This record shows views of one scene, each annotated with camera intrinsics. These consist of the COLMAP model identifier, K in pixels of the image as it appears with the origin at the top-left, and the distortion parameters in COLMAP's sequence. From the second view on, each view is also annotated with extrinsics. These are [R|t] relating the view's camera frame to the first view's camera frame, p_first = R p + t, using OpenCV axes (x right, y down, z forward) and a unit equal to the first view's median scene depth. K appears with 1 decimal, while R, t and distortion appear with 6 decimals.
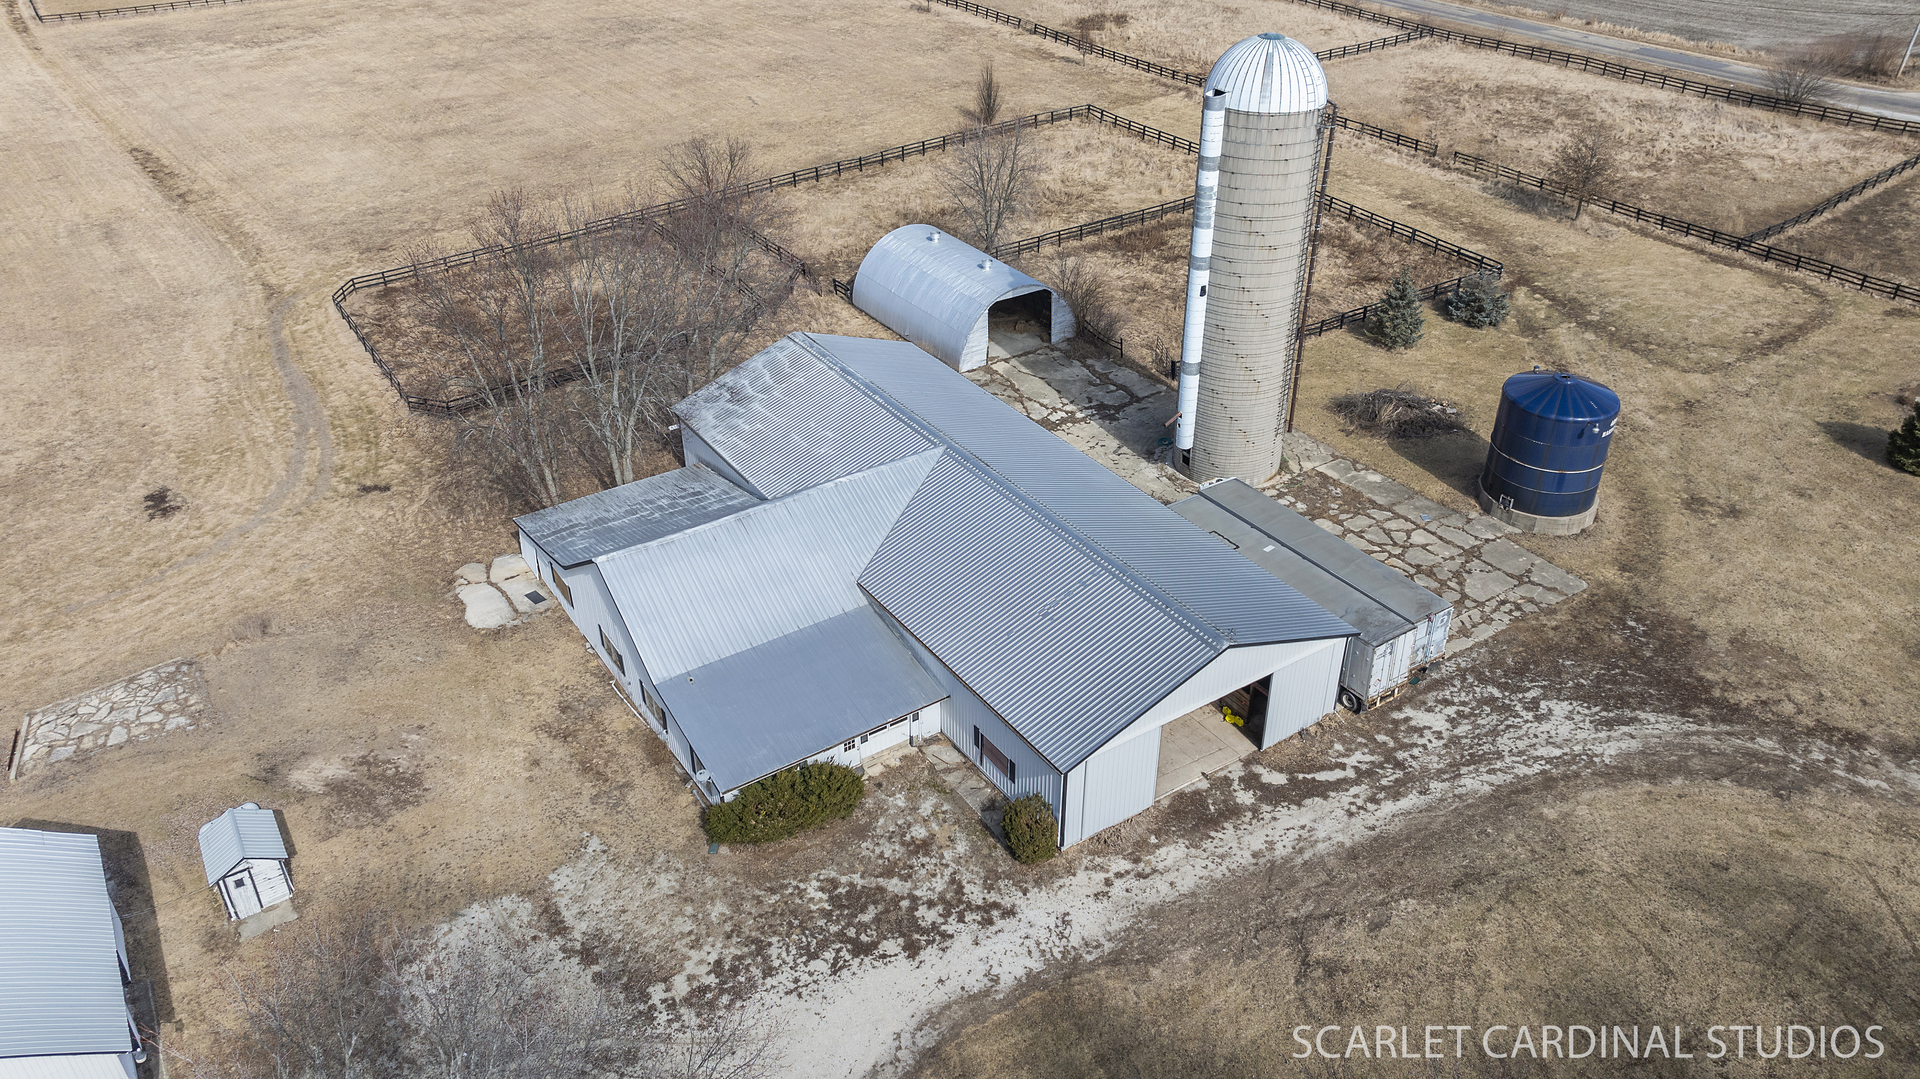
lens RADIAL K [[1386.1, 0, 960.0], [0, 1386.1, 539.5], [0, 0, 1]] dist [-0.023627, 0.006053]
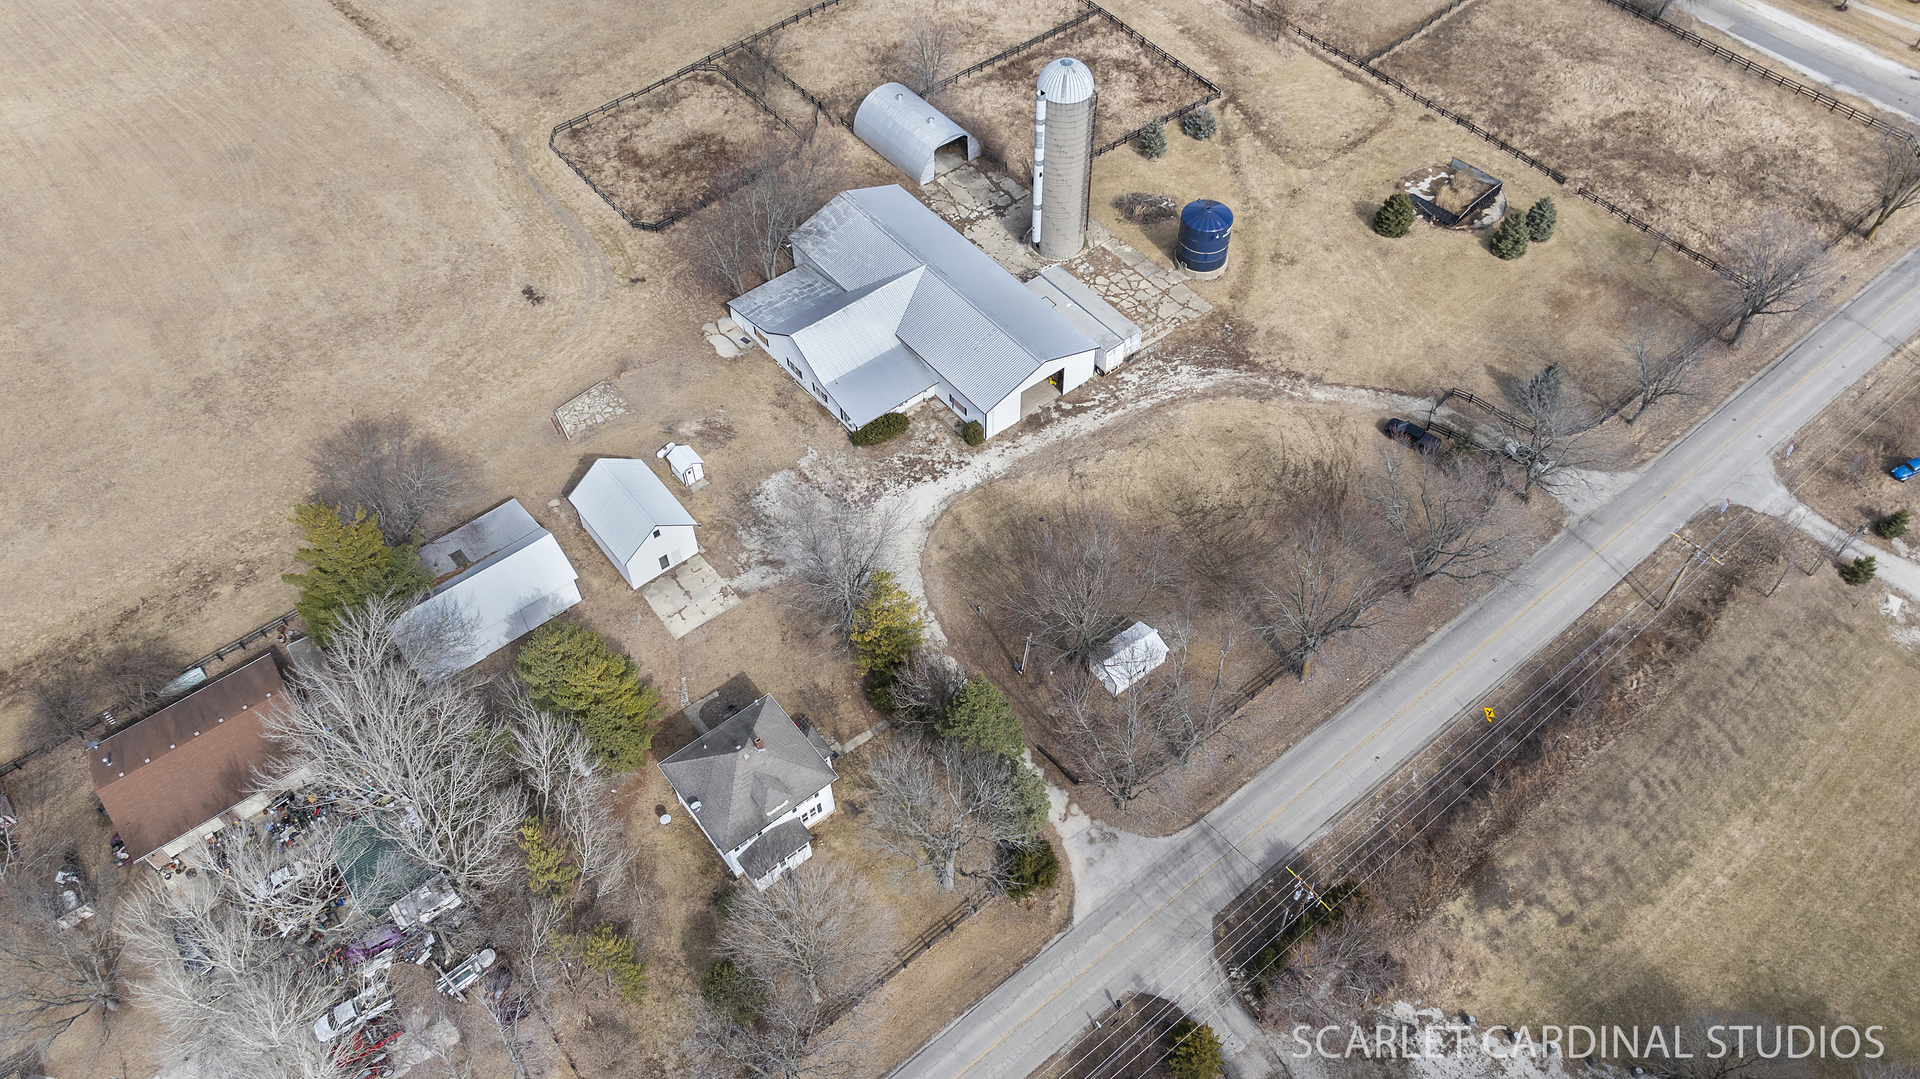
lens RADIAL K [[1386.1, 0, 960.0], [0, 1386.1, 539.5], [0, 0, 1]] dist [-0.023627, 0.006053]
pose [[0.996692, -0.067601, 0.045111, -0.080661], [0.049937, 0.947341, 0.316309, -0.324869], [-0.064119, -0.313010, 0.947583, -1.170429]]
